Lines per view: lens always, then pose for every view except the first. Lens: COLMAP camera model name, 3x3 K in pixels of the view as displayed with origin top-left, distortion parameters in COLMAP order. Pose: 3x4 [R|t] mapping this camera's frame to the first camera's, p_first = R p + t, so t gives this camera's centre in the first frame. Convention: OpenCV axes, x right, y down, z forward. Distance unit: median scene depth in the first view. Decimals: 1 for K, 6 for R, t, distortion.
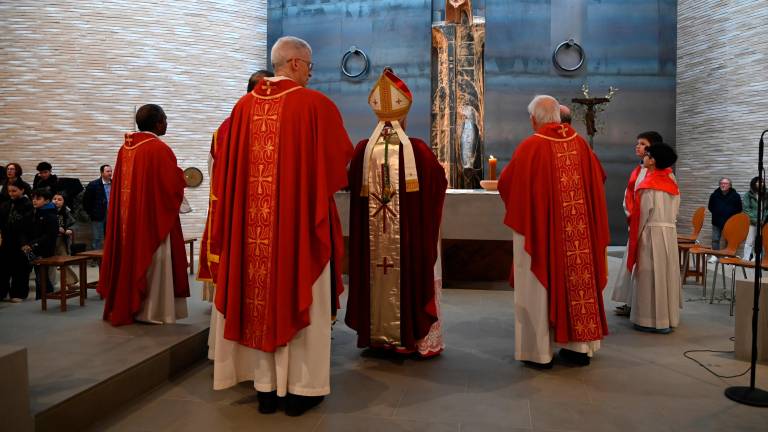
lens RADIAL K [[552.6, 0, 404.3], [0, 552.6, 194.8], [0, 0, 1]] dist [-0.044049, 0.007870]
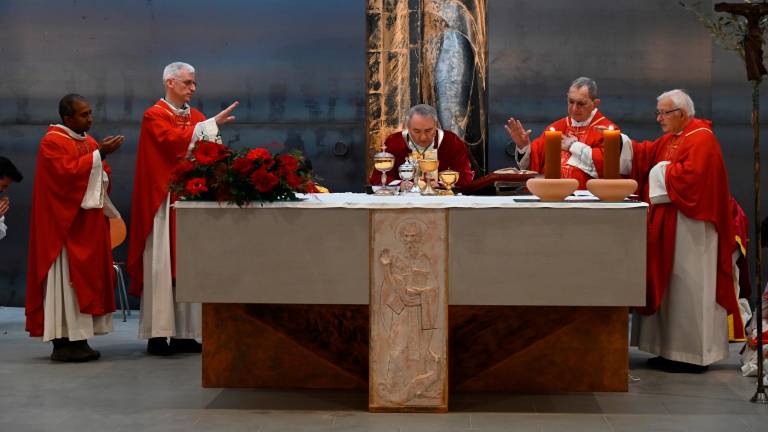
lens RADIAL K [[1385.0, 0, 385.7], [0, 1385.0, 190.6], [0, 0, 1]] dist [0.017355, 0.000000]
pose [[0.991286, -0.008242, 0.131472, -0.081546], [0.007833, 0.999963, 0.003628, -0.012515], [-0.131497, -0.002567, 0.991313, -0.087491]]
